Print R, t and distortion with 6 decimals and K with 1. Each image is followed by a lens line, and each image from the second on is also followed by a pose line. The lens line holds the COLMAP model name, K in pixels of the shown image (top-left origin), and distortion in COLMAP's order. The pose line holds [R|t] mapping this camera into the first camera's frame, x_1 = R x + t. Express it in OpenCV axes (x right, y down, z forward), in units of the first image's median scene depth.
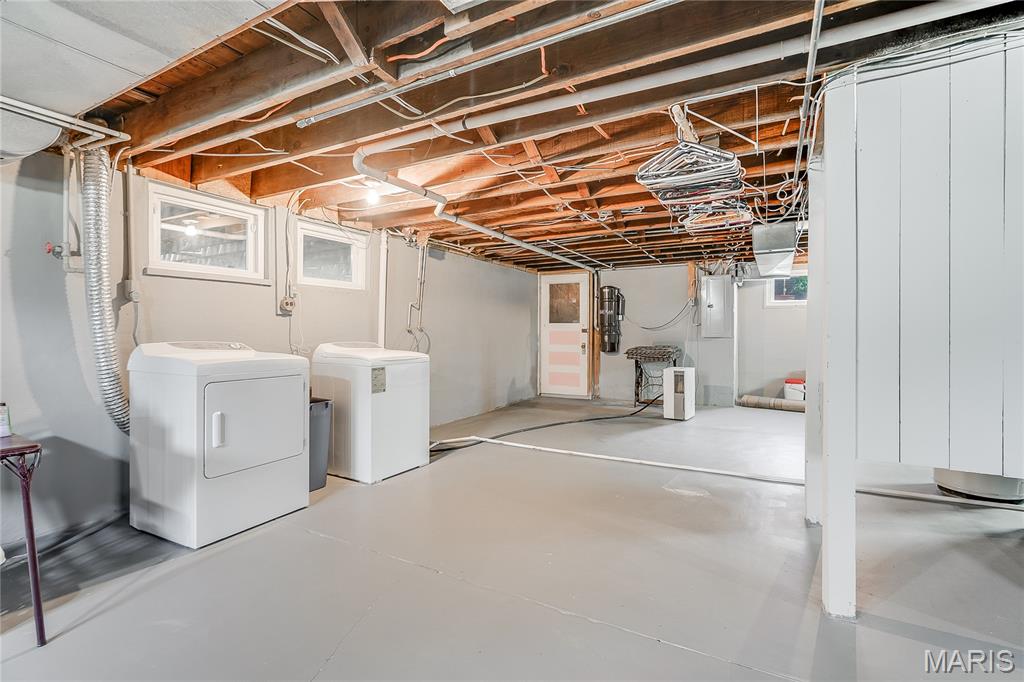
lens RADIAL K [[474.1, 0, 513.6], [0, 474.1, 334.5], [0, 0, 1]] dist [0.001518, 0.000737]
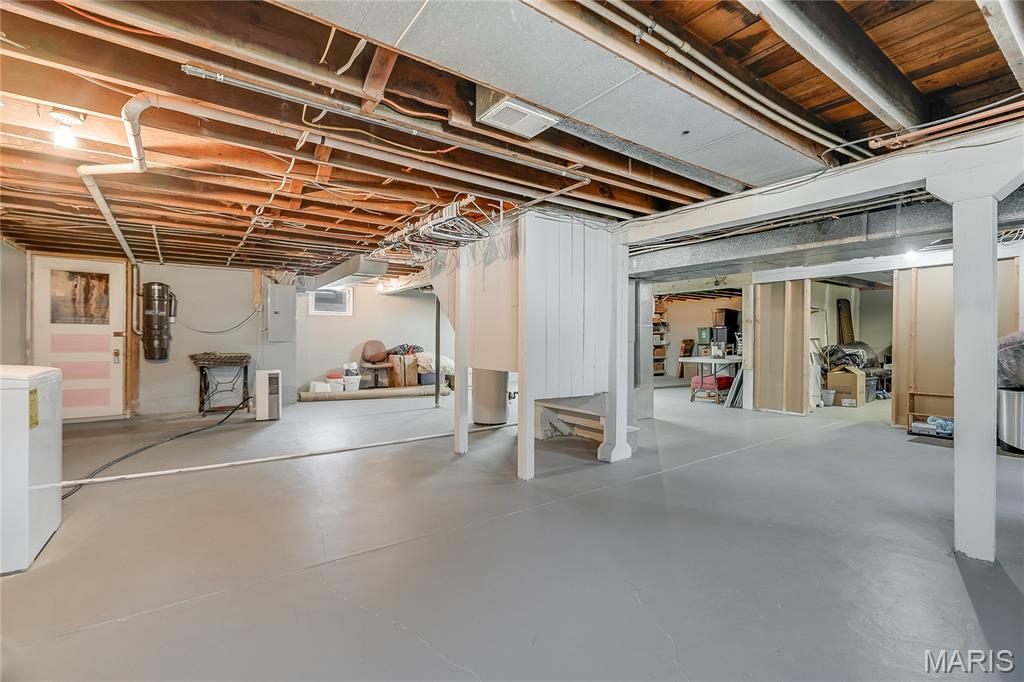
lens RADIAL K [[474.1, 0, 502.7], [0, 474.1, 339.6], [0, 0, 1]] dist [0.001518, 0.000737]
pose [[0.434034, -0.000656, 0.900896, -0.526196], [-0.001081, 0.999999, 0.001249, -0.000779], [-0.900896, -0.001516, 0.434033, 0.107978]]
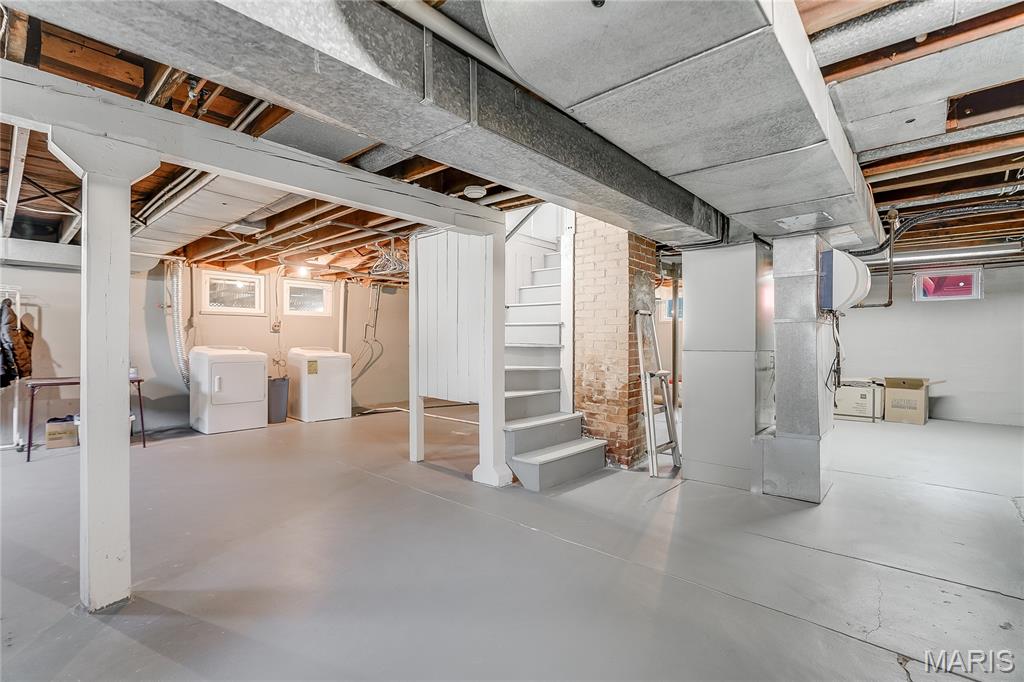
lens RADIAL K [[474.1, 0, 505.5], [0, 474.1, 345.7], [0, 0, 1]] dist [0.001518, 0.000737]
pose [[0.974039, 0.006304, -0.226294, 0.767524], [-0.005592, 0.999977, 0.003786, -0.000142], [0.226312, -0.002423, 0.974052, -0.563947]]
